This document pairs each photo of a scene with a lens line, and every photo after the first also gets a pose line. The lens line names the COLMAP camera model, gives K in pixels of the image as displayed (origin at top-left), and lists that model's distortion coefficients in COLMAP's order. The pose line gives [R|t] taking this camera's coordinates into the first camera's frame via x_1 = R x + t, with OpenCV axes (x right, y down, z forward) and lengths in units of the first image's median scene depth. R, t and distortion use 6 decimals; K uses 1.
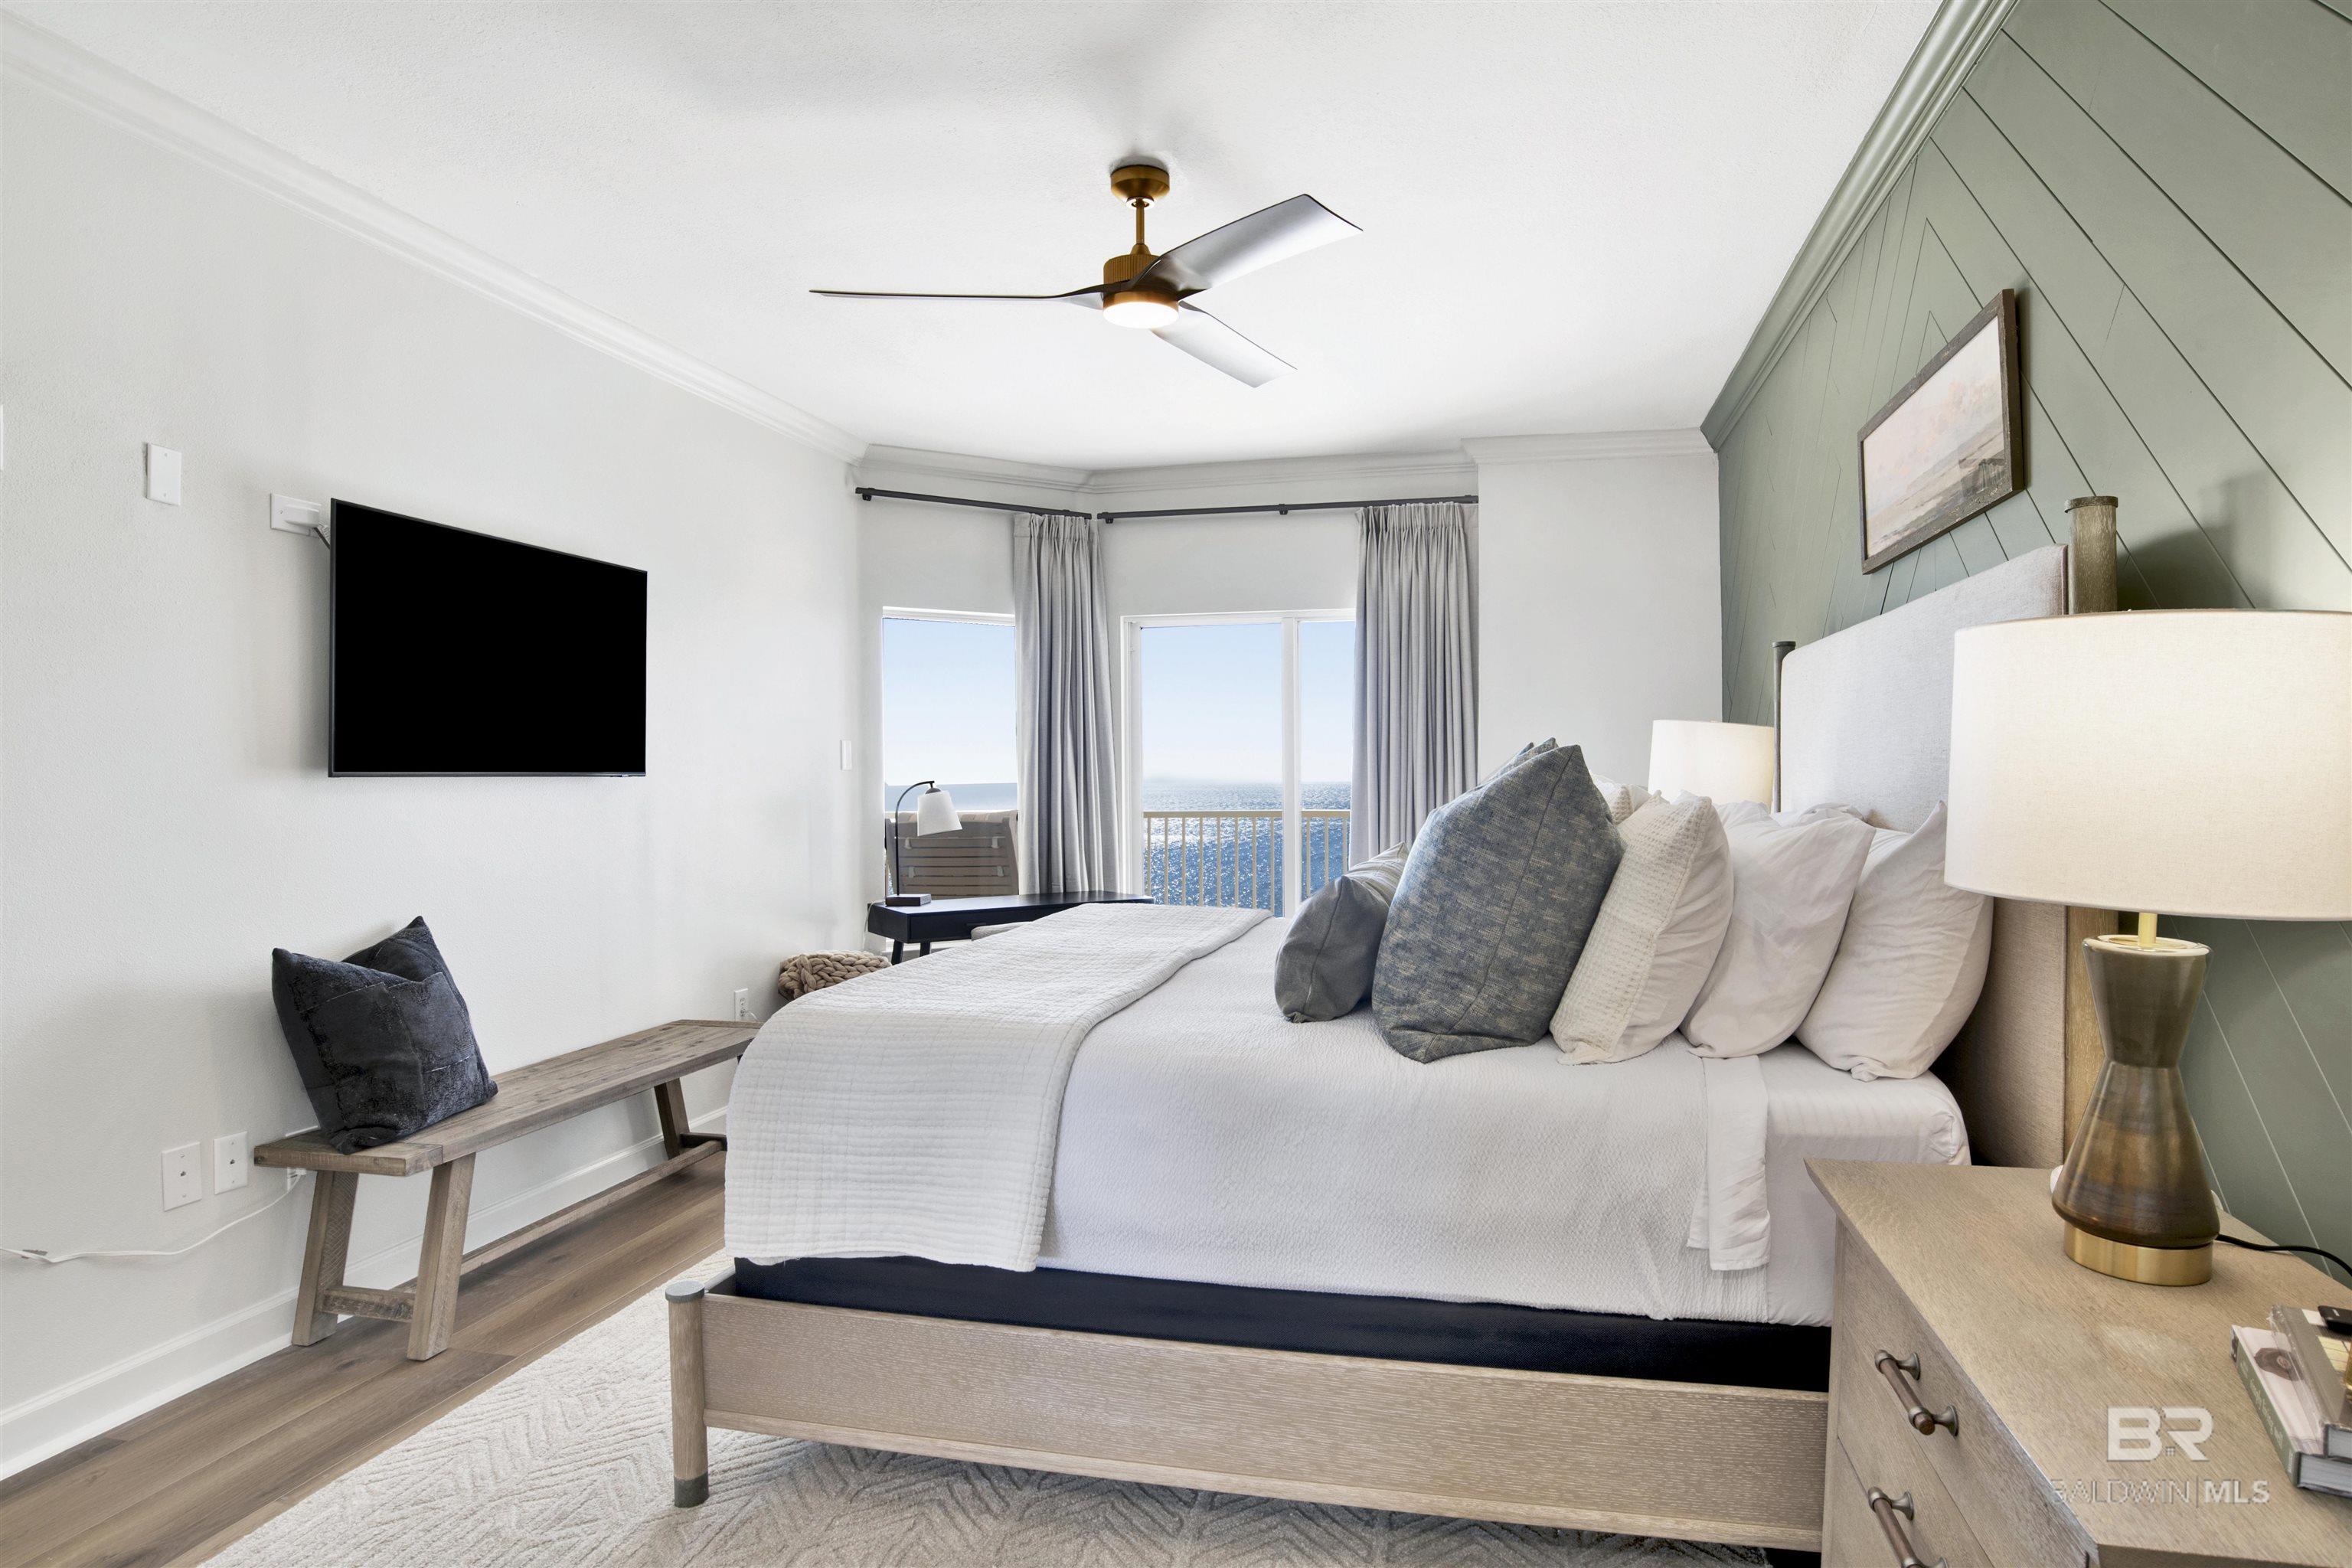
lens RADIAL K [[1323.9, 0, 1178.3], [0, 1323.9, 780.2], [0, 0, 1]] dist [-0.050543, -0.001083]
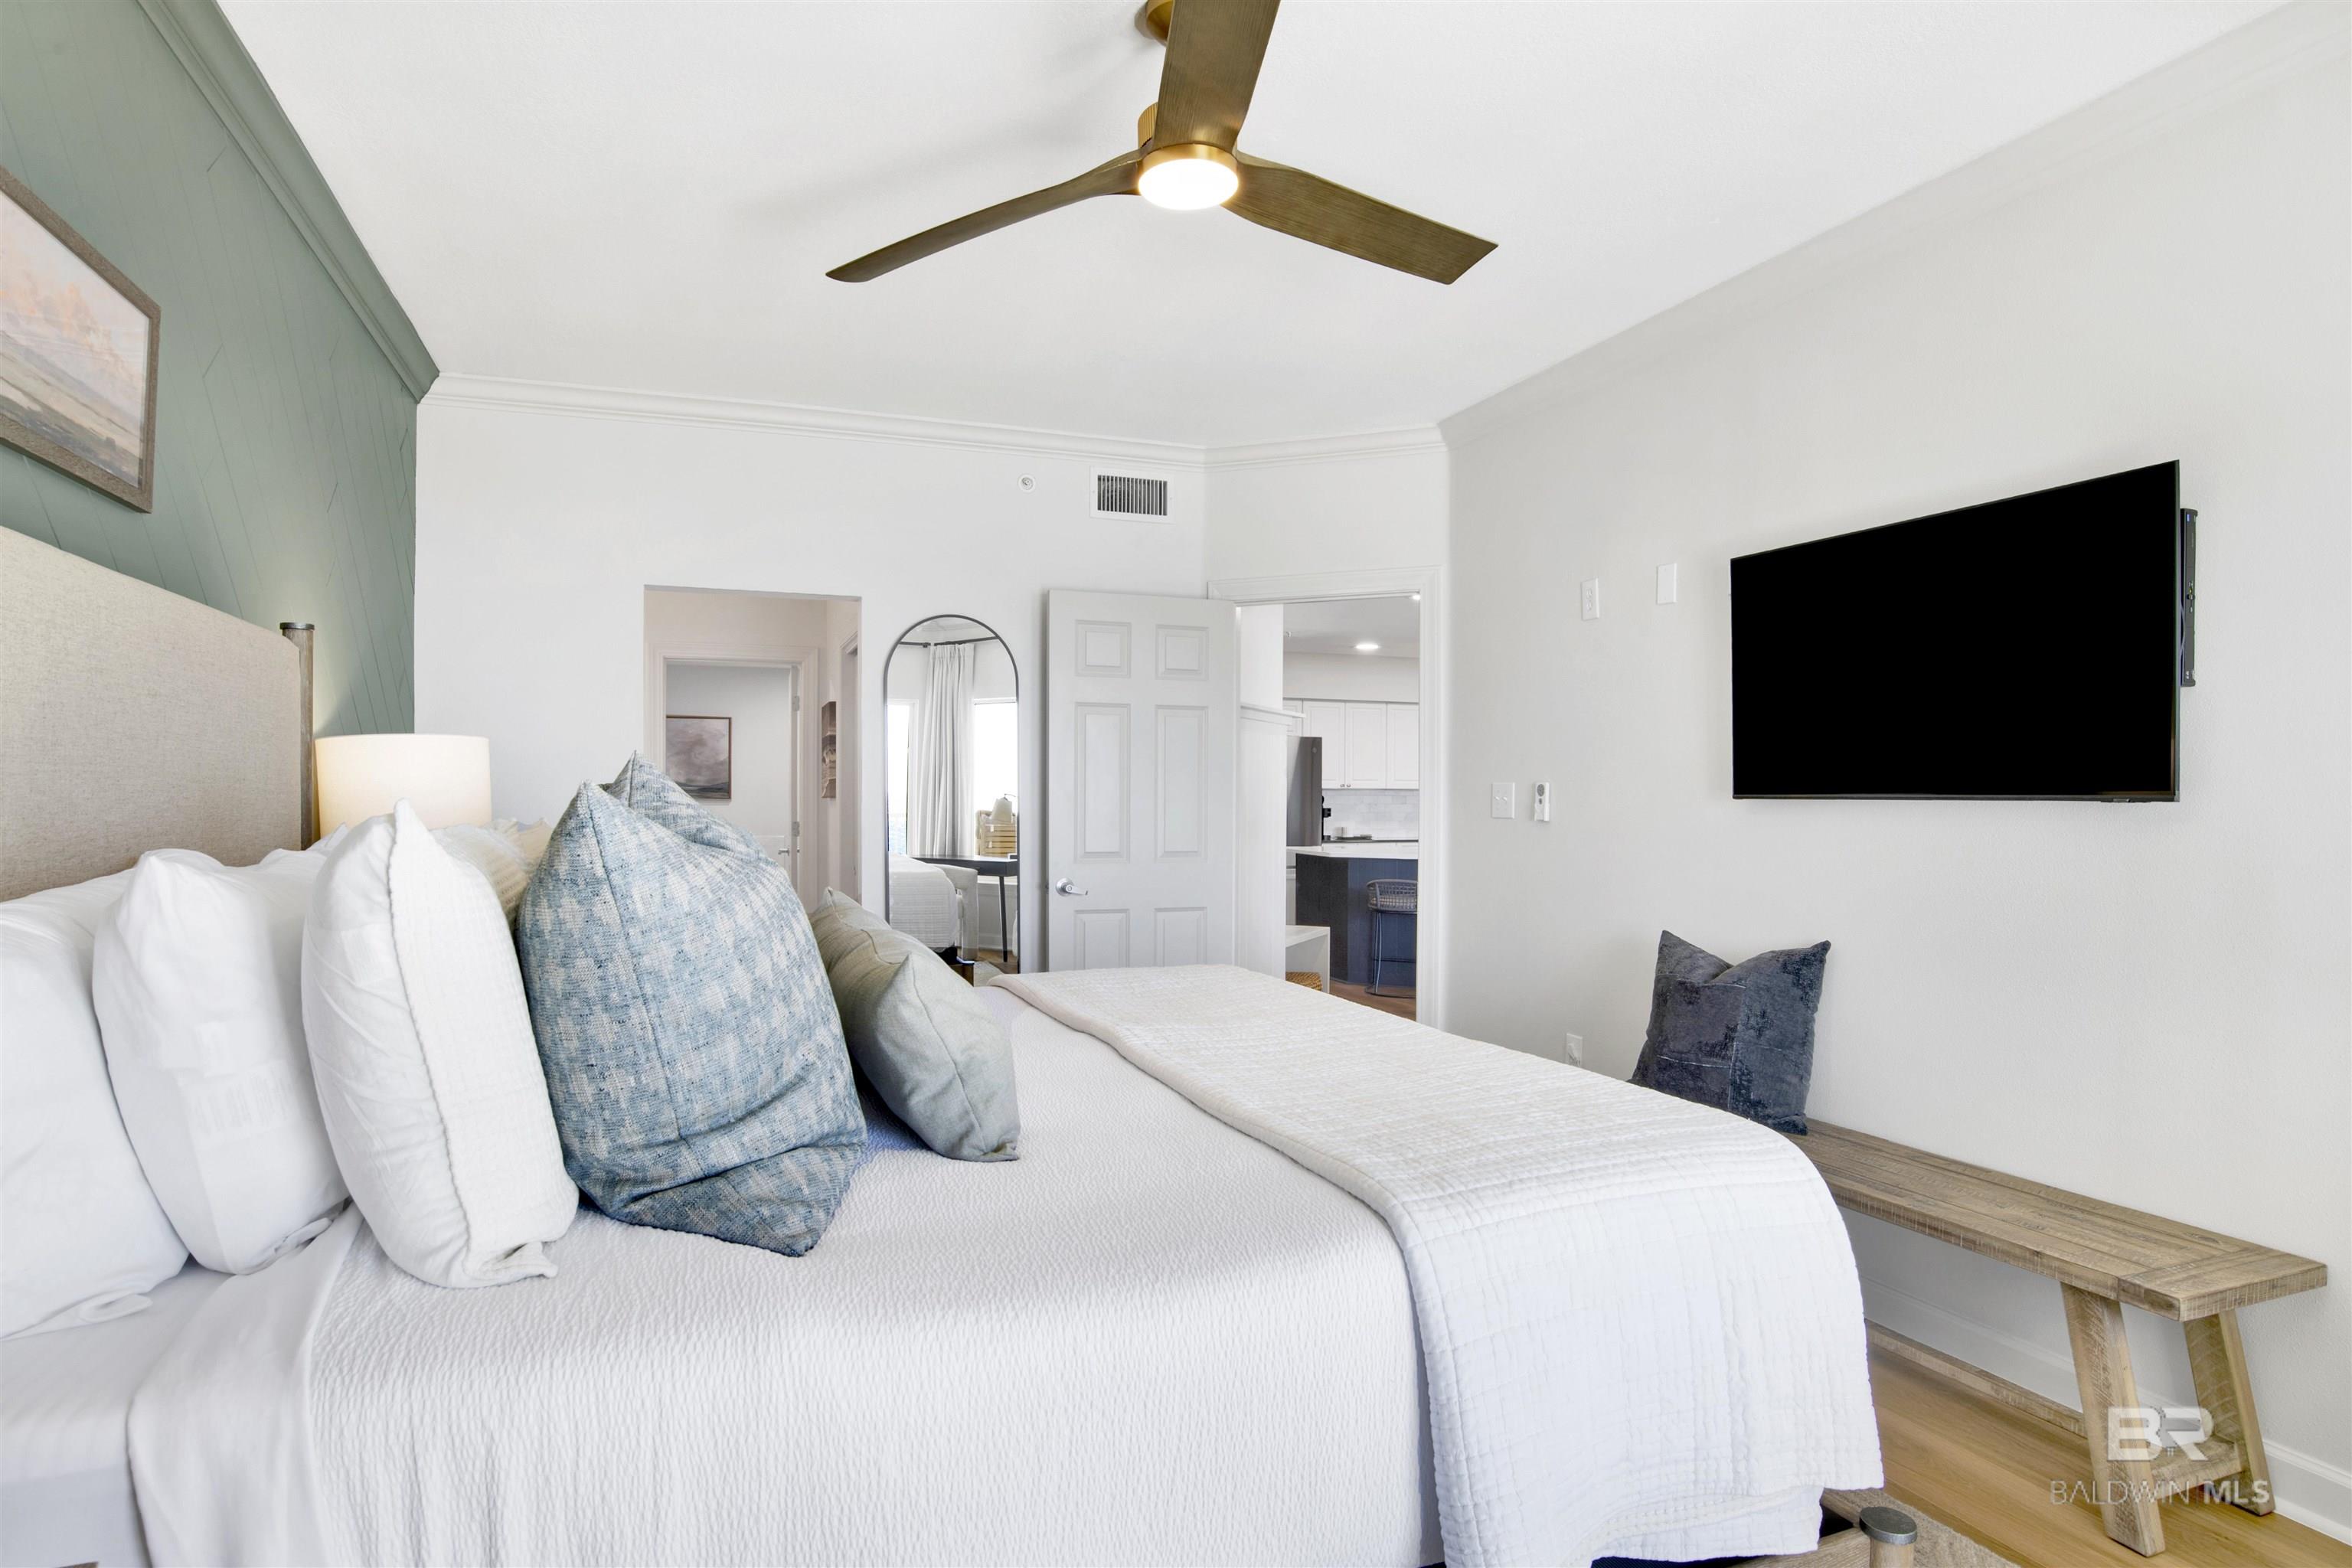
lens RADIAL K [[1282.5, 0, 1176.4], [0, 1282.5, 790.2], [0, 0, 1]] dist [-0.061364, -0.000721]
pose [[-0.826142, 0.000003, -0.563462, 0.365653], [-0.004133, 0.999973, 0.006065, -0.013093], [0.563447, 0.007339, -0.826120, 1.536034]]
